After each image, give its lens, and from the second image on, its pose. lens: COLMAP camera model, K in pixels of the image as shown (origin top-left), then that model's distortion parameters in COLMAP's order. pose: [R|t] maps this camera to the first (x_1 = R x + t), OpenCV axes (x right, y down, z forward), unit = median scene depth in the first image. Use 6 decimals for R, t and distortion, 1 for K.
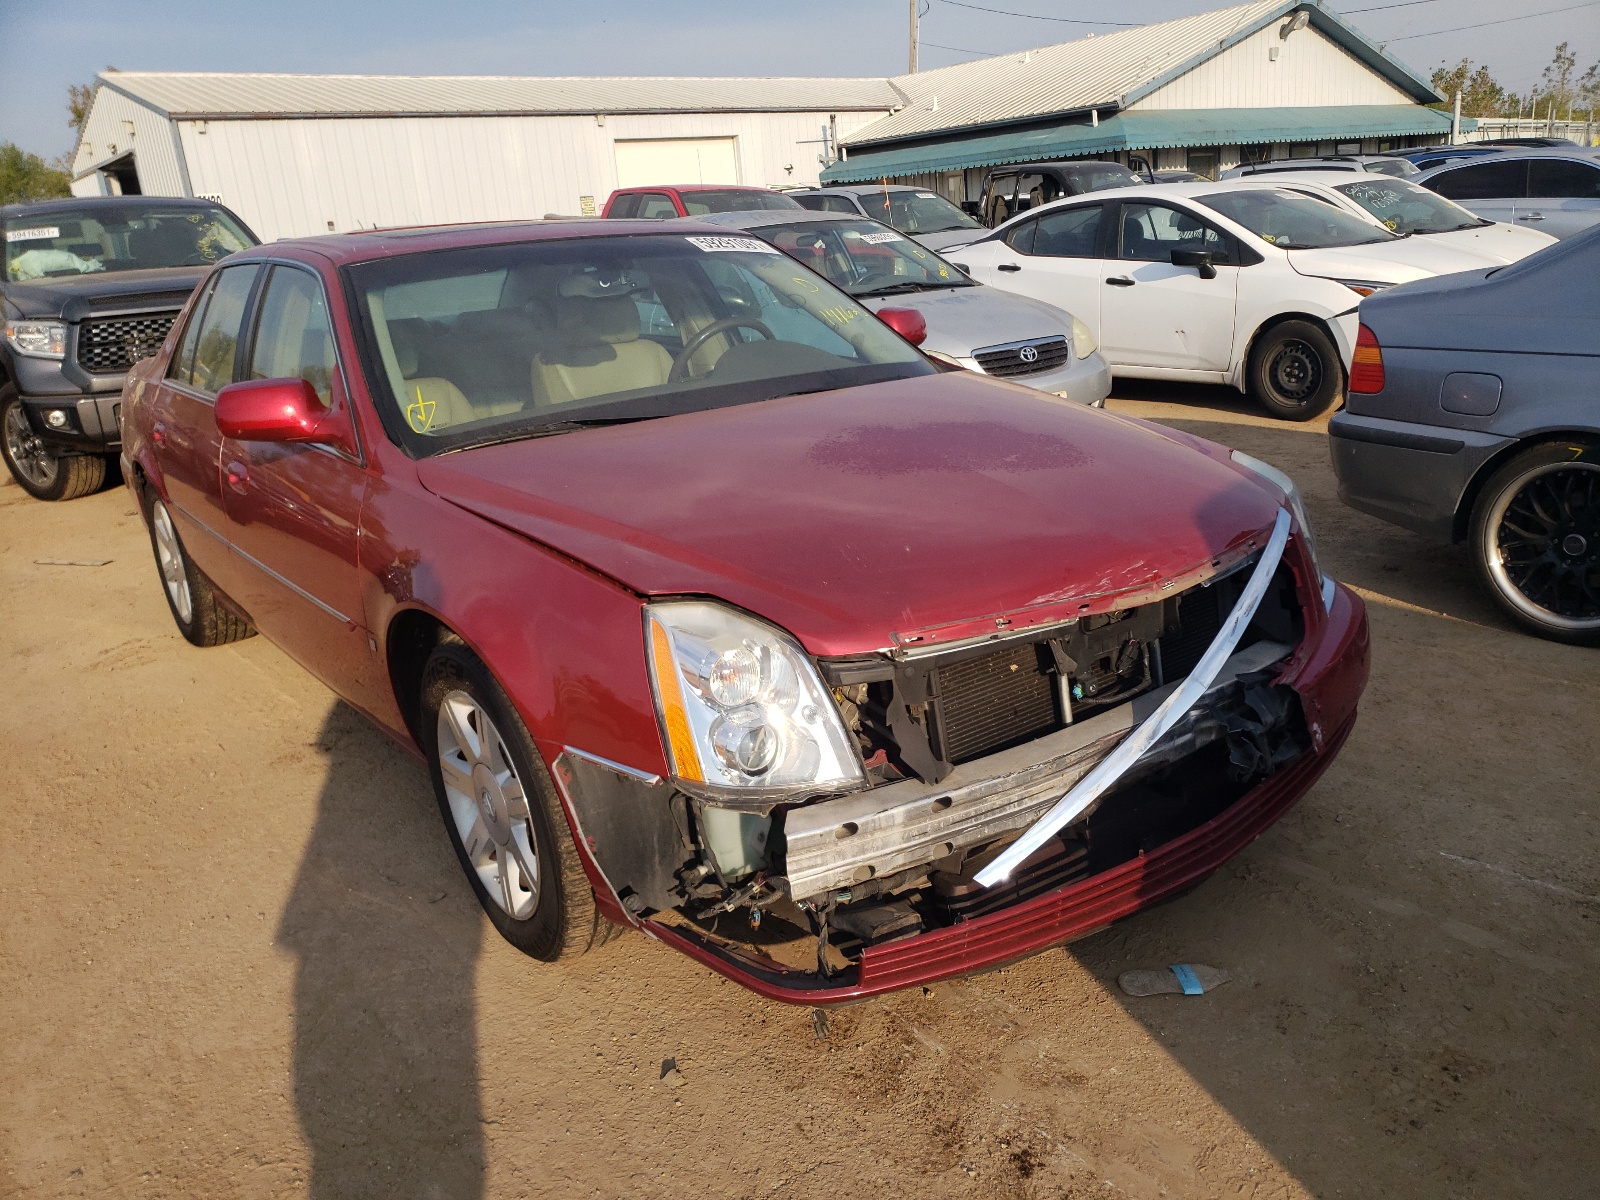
lens RADIAL K [[1266.0, 0, 802.9], [0, 1266.0, 598.7], [0, 0, 1]] dist [-0.010503, -0.034234]
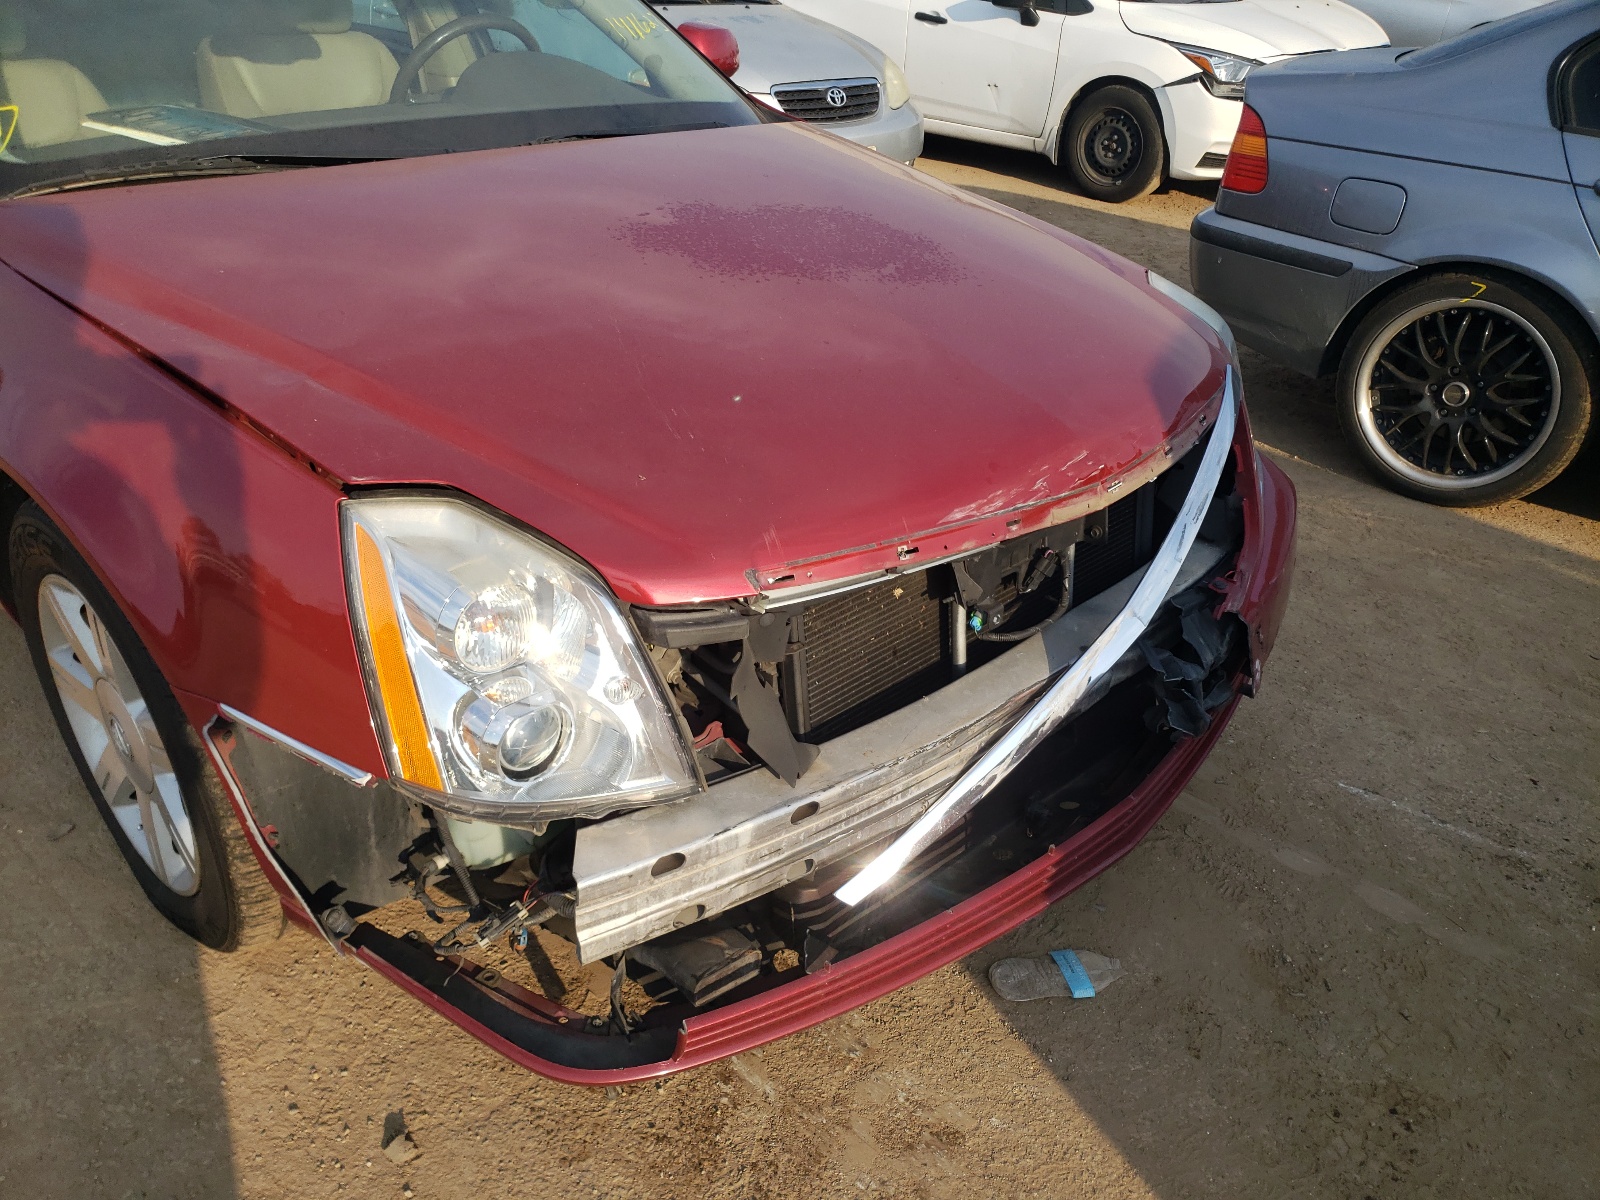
lens RADIAL K [[1232.5, 0, 793.7], [0, 1232.5, 599.5], [0, 0, 1]] dist [-0.011813, -0.007502]
pose [[0.978713, 0.016415, 0.204575, -0.030289], [-0.059452, 0.976733, 0.206054, -0.077349], [-0.196433, -0.213830, 0.956917, 0.338808]]
